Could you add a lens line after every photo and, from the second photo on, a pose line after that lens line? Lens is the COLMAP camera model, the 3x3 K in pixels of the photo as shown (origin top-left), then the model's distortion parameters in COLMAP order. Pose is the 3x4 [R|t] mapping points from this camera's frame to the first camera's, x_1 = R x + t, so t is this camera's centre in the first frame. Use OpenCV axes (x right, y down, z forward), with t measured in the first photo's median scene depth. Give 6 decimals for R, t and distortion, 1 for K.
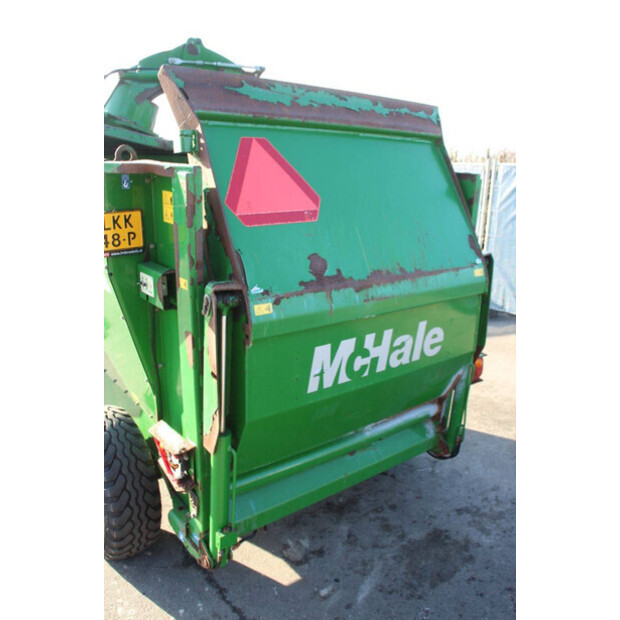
lens RADIAL K [[539.0, 0, 312.5], [0, 539.0, 304.4], [0, 0, 1]] dist [-0.080577, 0.000454]
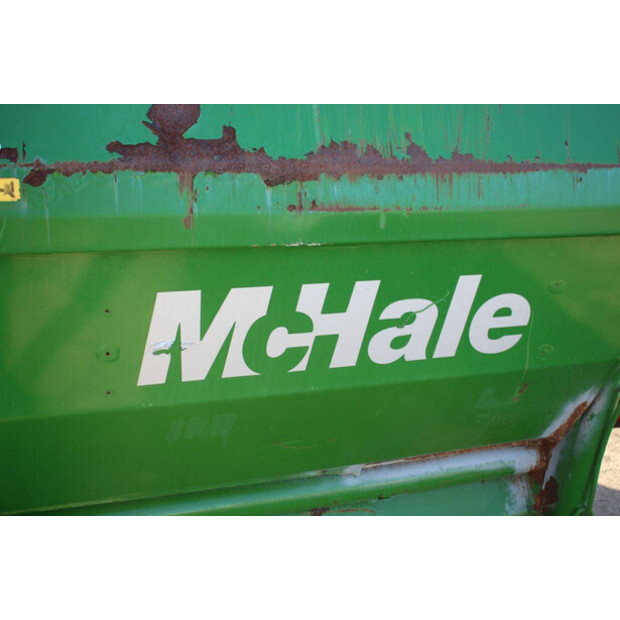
lens RADIAL K [[785.8, 0, 308.3], [0, 785.8, 310.1], [0, 0, 1]] dist [0.018402, 0.000000]
pose [[0.942180, 0.164982, -0.291680, 0.298154], [-0.128699, 0.981807, 0.139614, -0.015230], [0.309407, -0.094002, 0.946272, 0.364539]]
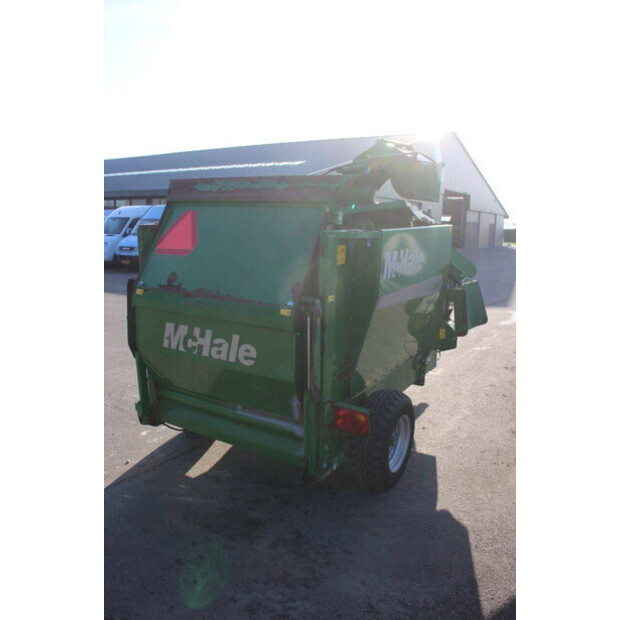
lens RADIAL K [[520.9, 0, 309.9], [0, 520.9, 314.9], [0, 0, 1]] dist [-0.101297, 0.028530]
pose [[0.319223, 0.148738, -0.935935, 1.645898], [-0.254933, 0.964679, 0.066355, -0.169317], [0.912746, 0.217418, 0.345866, 0.759325]]
